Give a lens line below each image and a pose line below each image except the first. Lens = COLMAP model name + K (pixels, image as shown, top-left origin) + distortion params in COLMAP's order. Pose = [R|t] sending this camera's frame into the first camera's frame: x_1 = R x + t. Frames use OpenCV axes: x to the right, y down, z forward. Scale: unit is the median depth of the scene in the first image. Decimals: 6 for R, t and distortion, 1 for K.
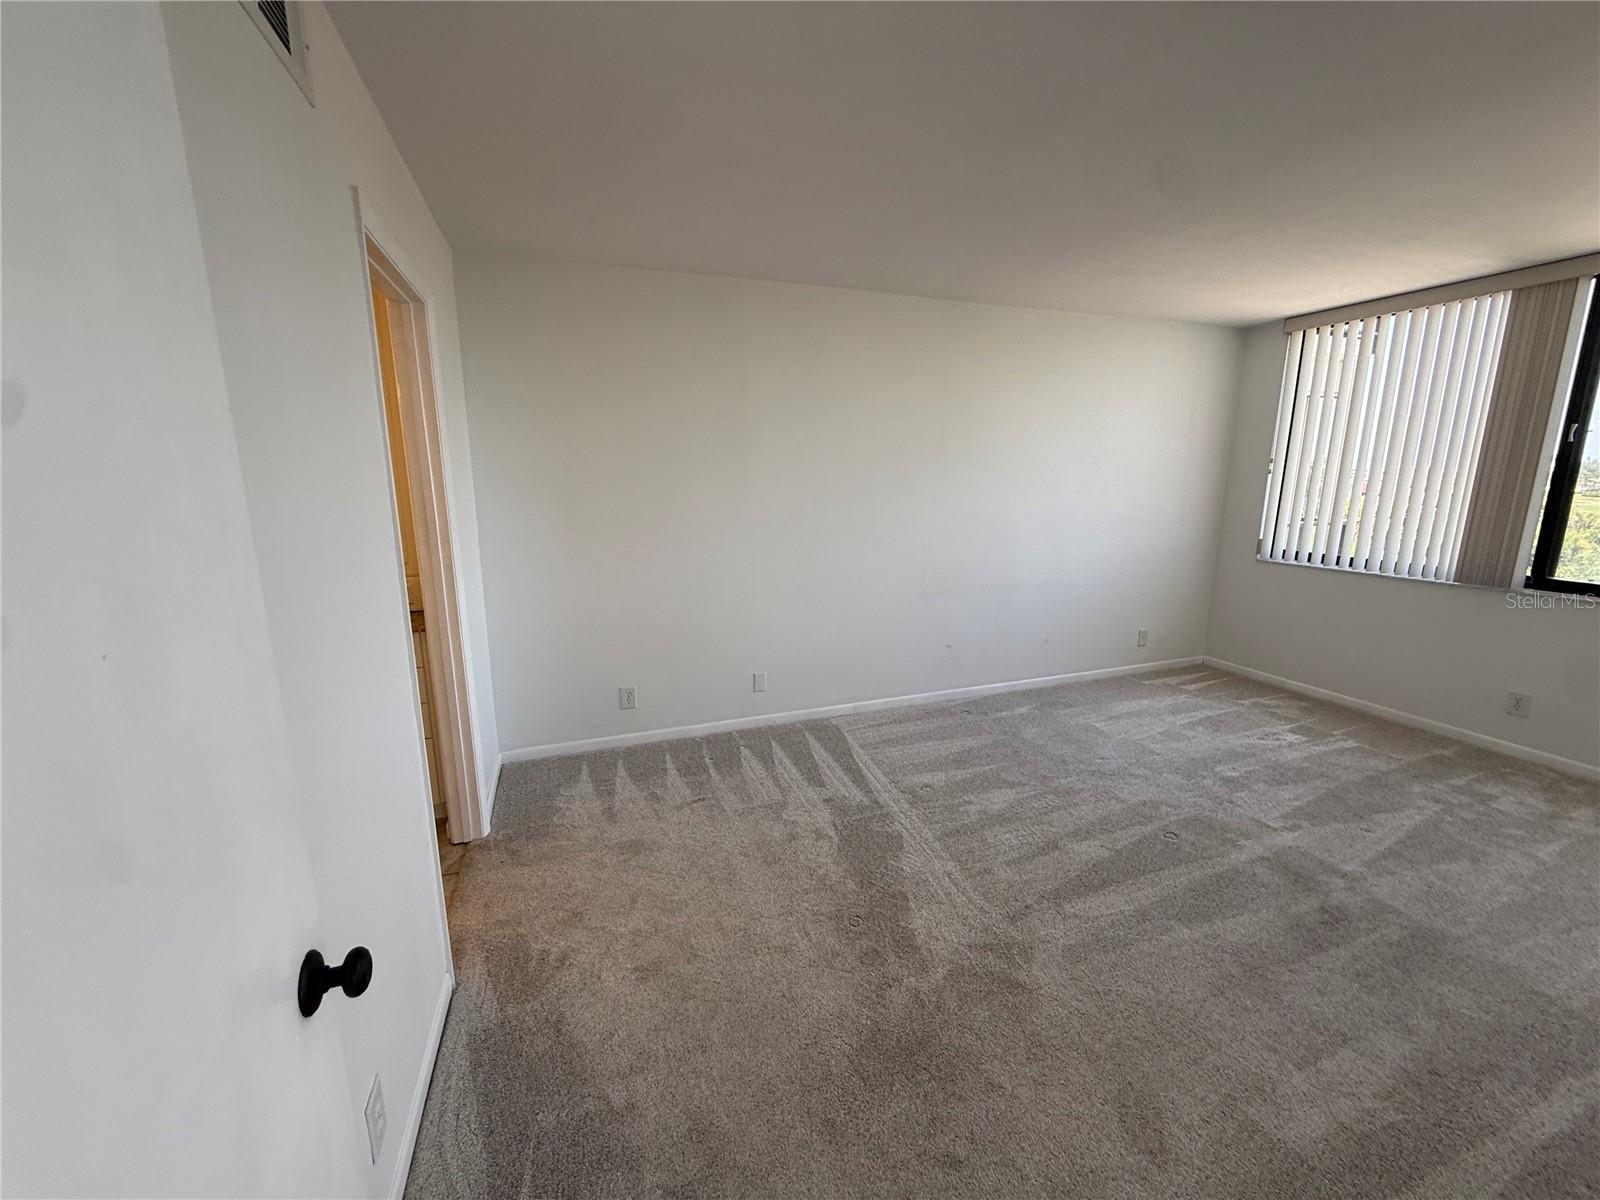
lens RADIAL K [[637.0, 0, 797.3], [0, 637.0, 598.2], [0, 0, 1]] dist [-0.001360, 0.000109]
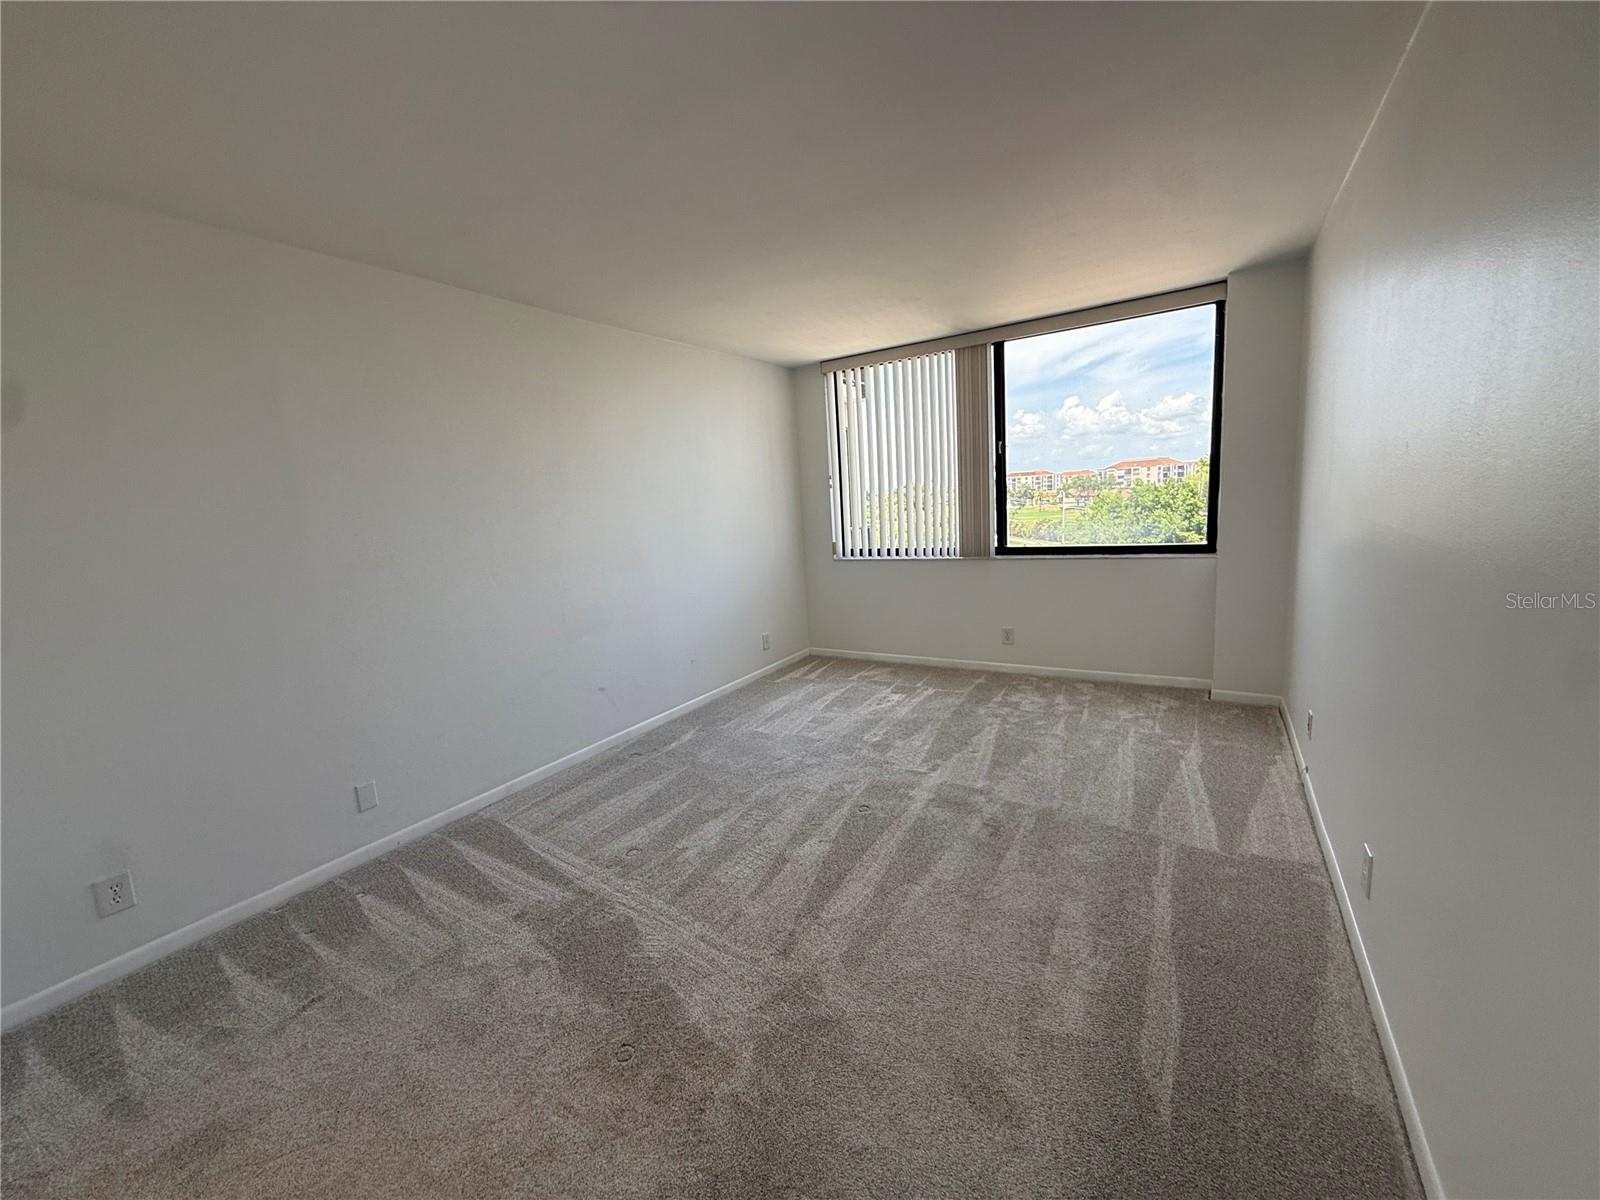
lens RADIAL K [[638.3, 0, 795.4], [0, 638.3, 594.8], [0, 0, 1]] dist [-0.000769, 0.000091]
pose [[0.790377, -0.140990, 0.596176, -0.086292], [0.181494, 0.983359, -0.008060, 0.001723], [-0.585119, 0.114573, 0.802813, 0.128123]]
